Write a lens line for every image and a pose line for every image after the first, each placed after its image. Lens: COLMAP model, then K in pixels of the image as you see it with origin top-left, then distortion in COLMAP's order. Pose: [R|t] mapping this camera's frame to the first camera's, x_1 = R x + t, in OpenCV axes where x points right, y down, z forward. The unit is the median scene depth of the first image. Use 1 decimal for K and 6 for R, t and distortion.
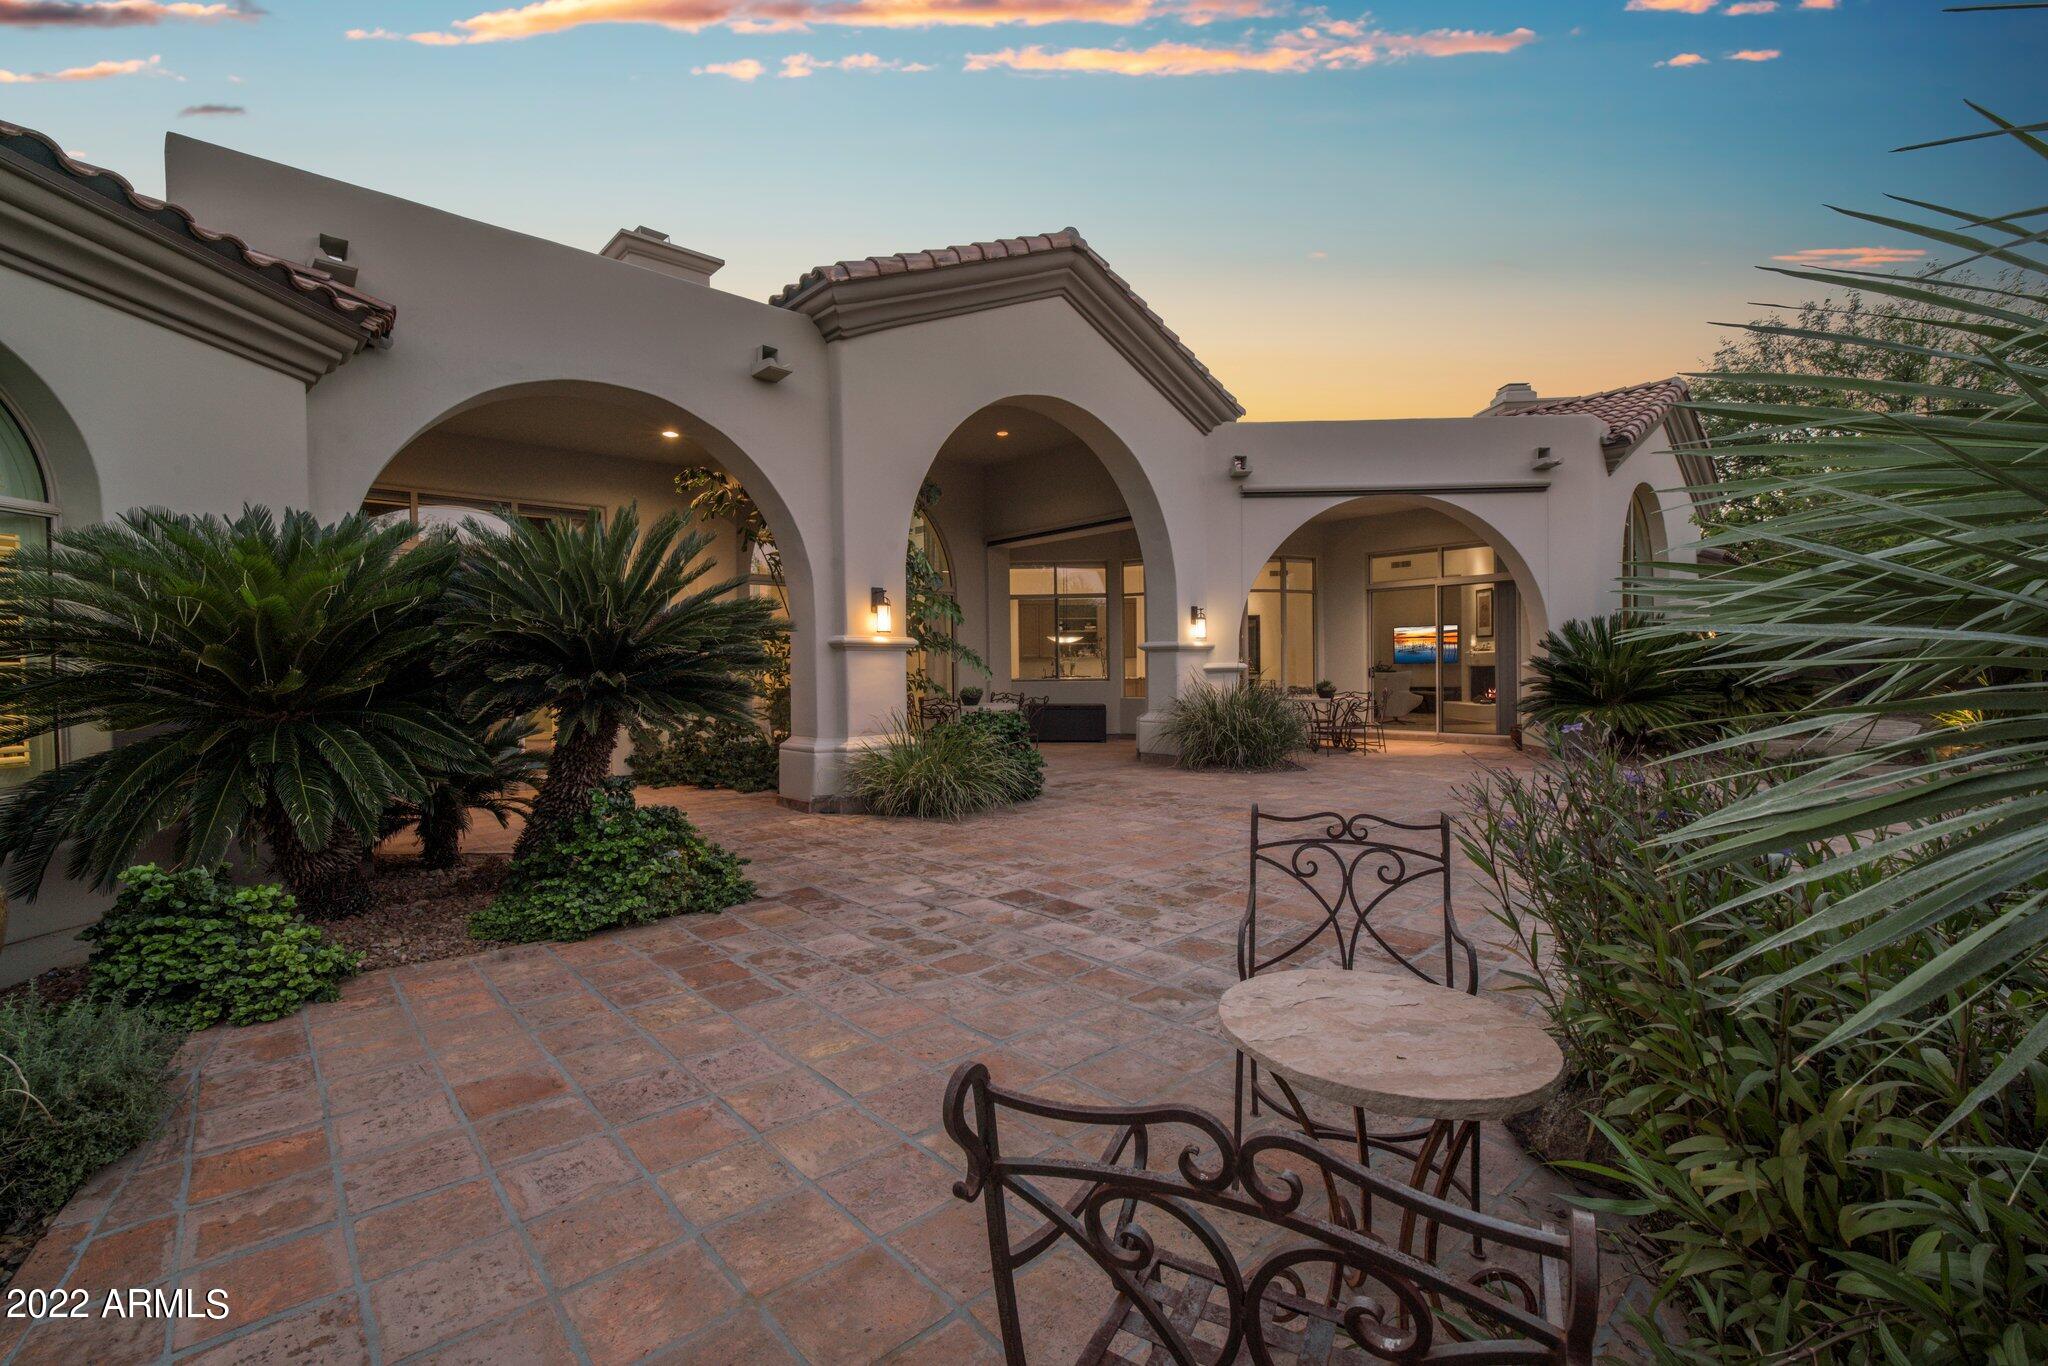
lens RADIAL K [[889.9, 0, 1020.7], [0, 889.9, 691.1], [0, 0, 1]] dist [-0.015055, 0.000235]
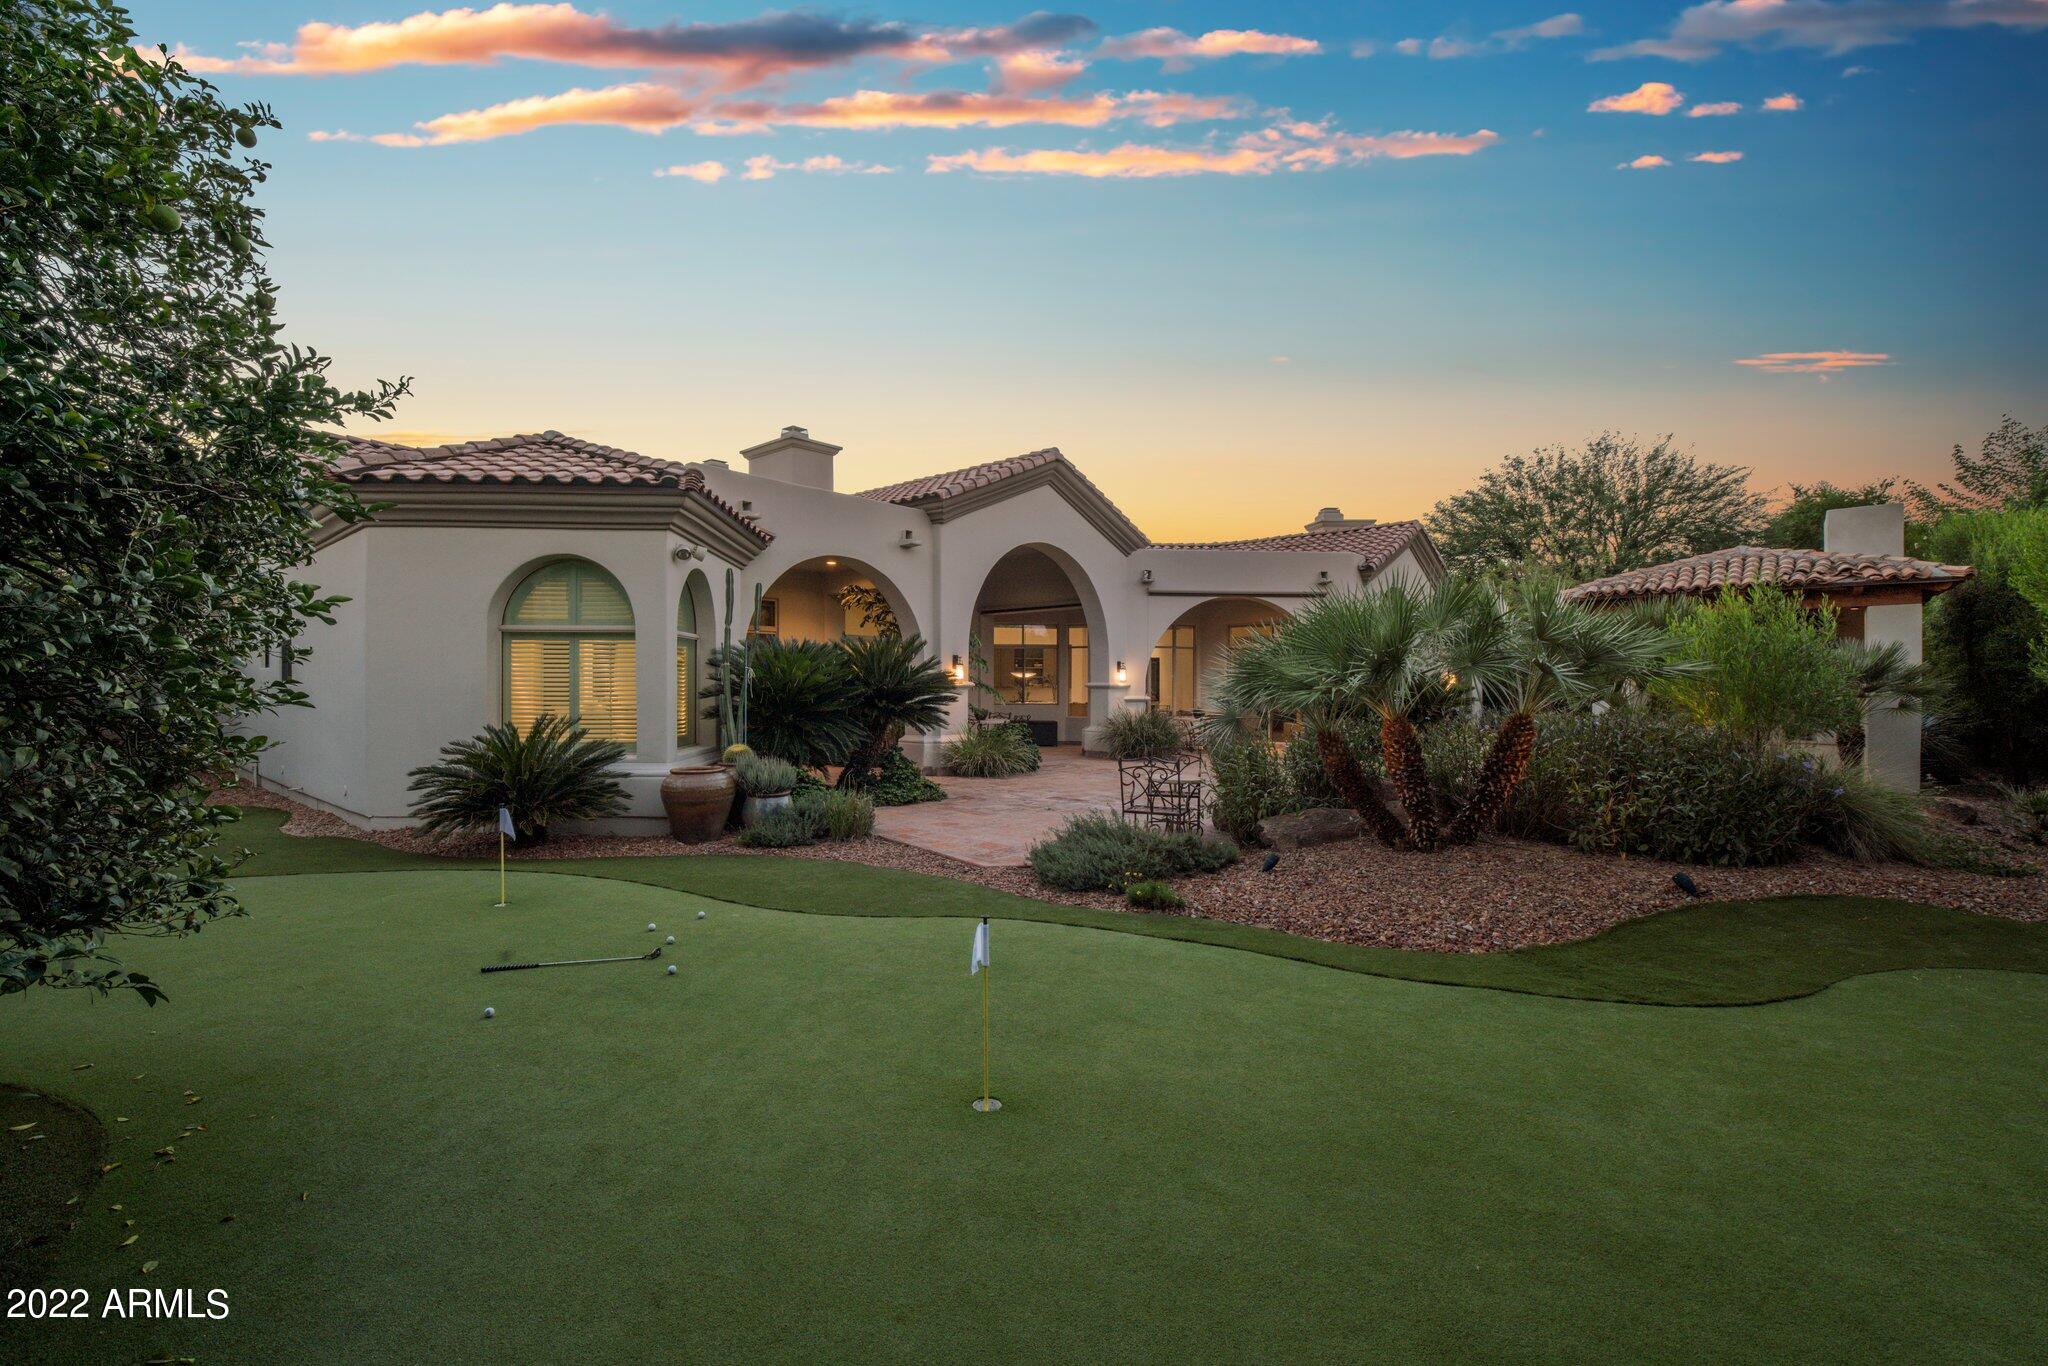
lens RADIAL K [[889.9, 0, 1020.7], [0, 889.9, 691.1], [0, 0, 1]] dist [-0.015055, 0.000235]
pose [[0.994323, 0.015730, 0.105230, -0.395627], [-0.013548, 0.999679, -0.021418, -0.007320], [-0.105533, 0.019871, 0.994217, -1.539132]]
